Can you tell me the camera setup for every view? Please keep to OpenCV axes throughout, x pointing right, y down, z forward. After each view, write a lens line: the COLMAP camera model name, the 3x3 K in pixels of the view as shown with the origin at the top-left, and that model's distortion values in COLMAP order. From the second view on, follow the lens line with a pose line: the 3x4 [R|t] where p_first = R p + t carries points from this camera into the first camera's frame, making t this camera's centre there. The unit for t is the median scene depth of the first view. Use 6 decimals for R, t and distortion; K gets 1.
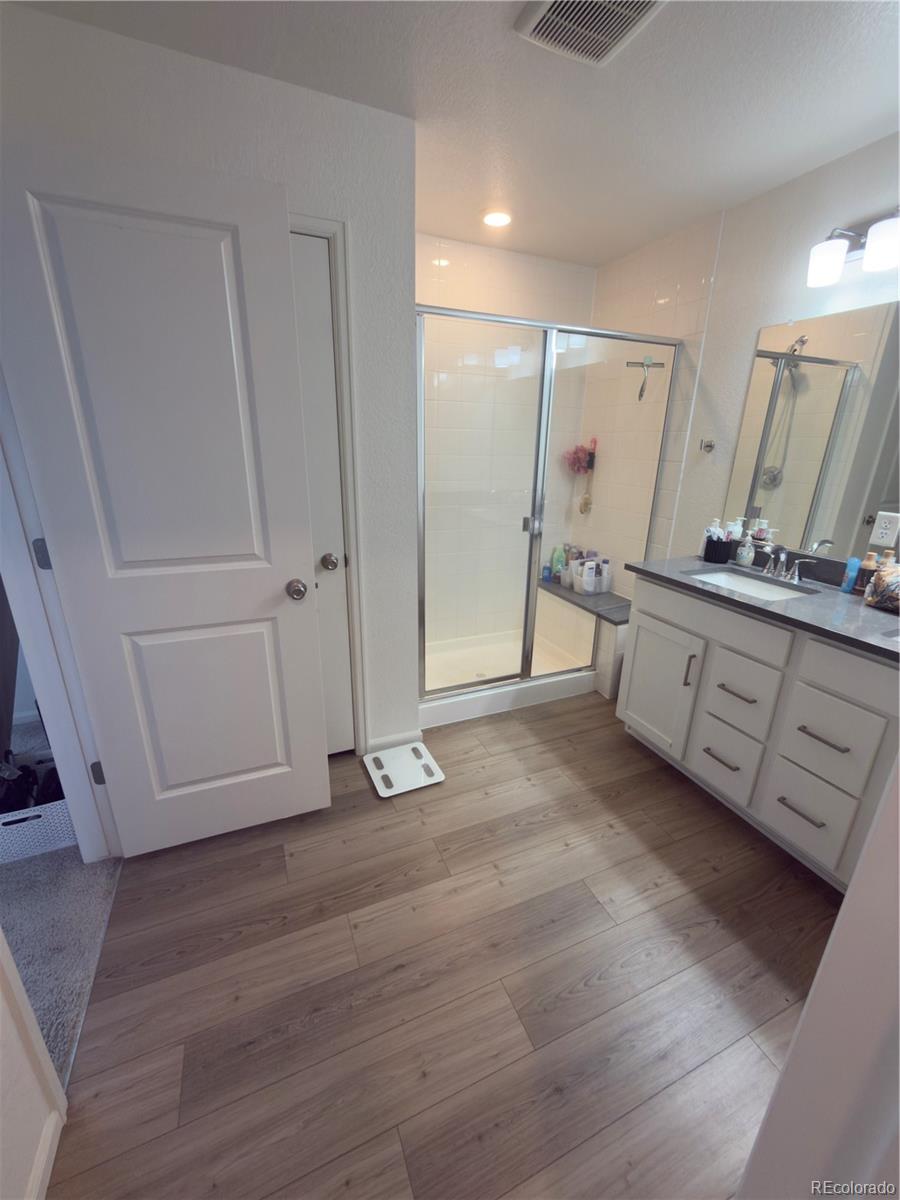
lens RADIAL K [[479.0, 0, 450.2], [0, 479.0, 601.1], [0, 0, 1]] dist [0.001221, 0.000100]
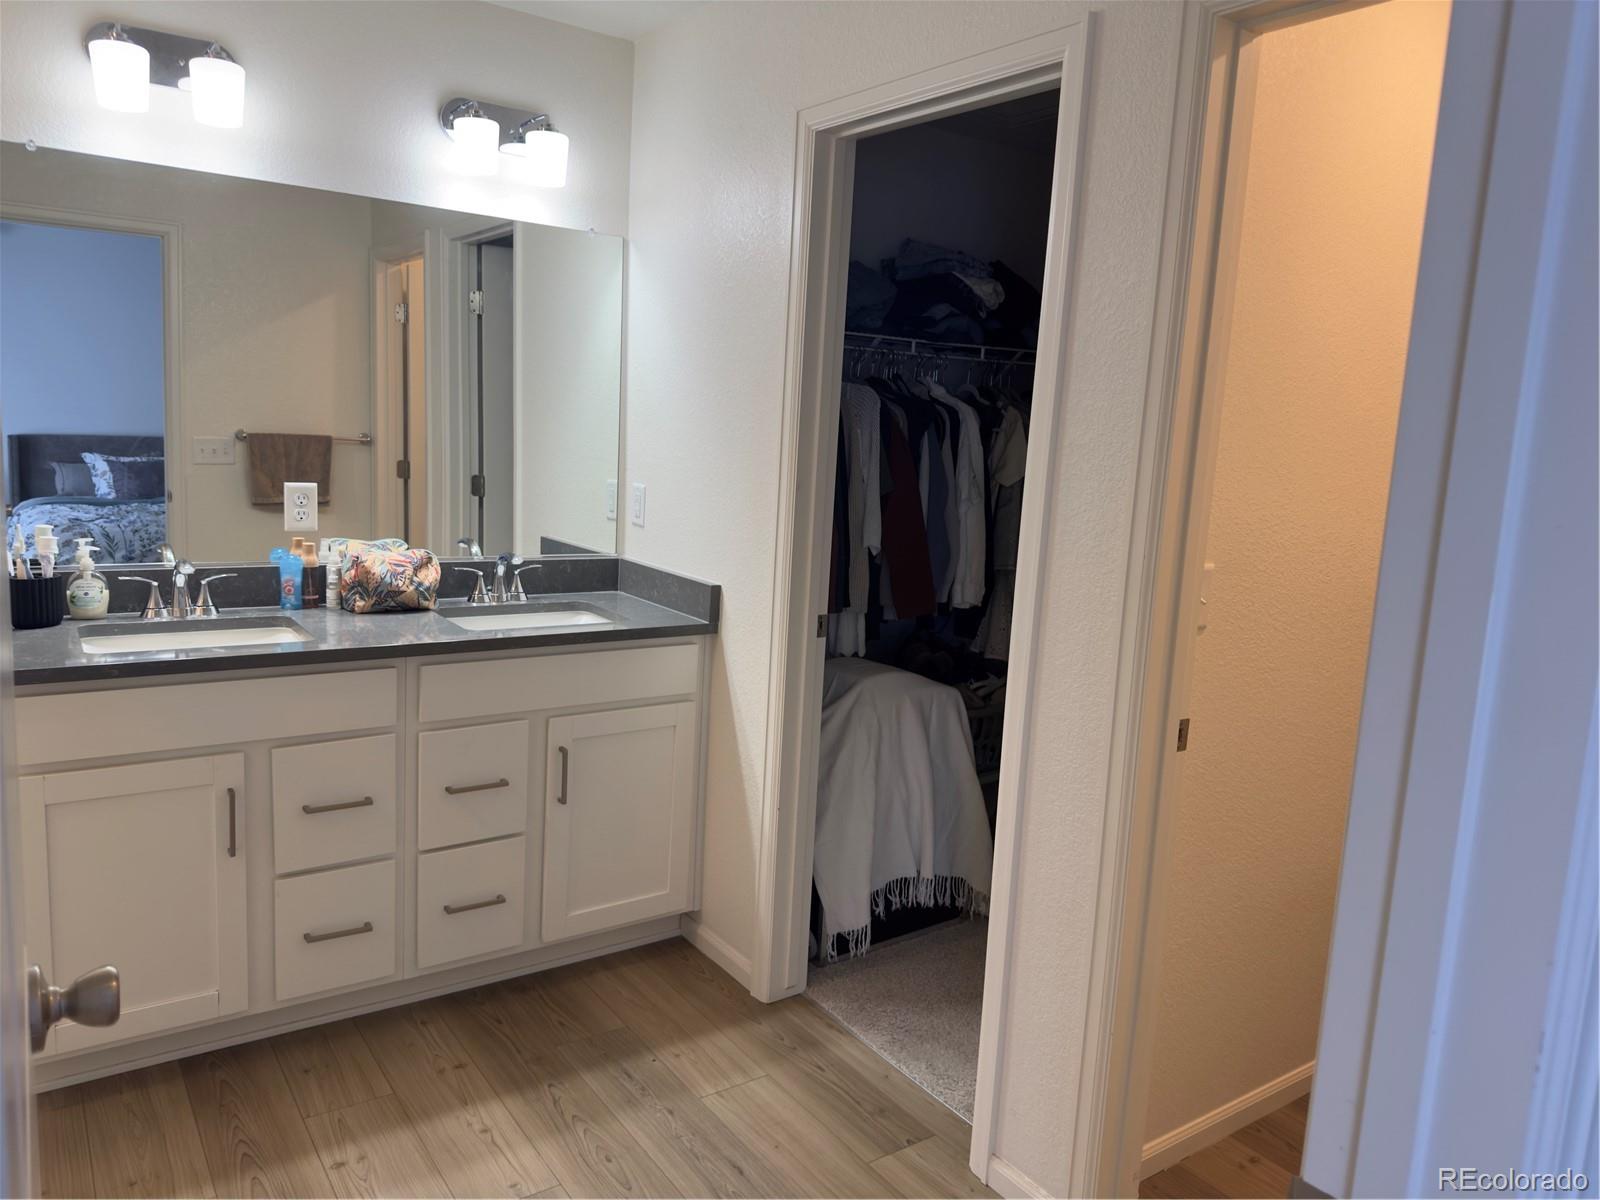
lens RADIAL K [[1128.8, 0, 800.5], [0, 1128.8, 596.2], [0, 0, 1]] dist [-0.000166, -0.000139]
pose [[-0.205797, -0.179692, 0.961956, -0.767979], [0.257095, 0.938539, 0.230319, -0.210999], [-0.944219, 0.294713, -0.146951, 0.587390]]
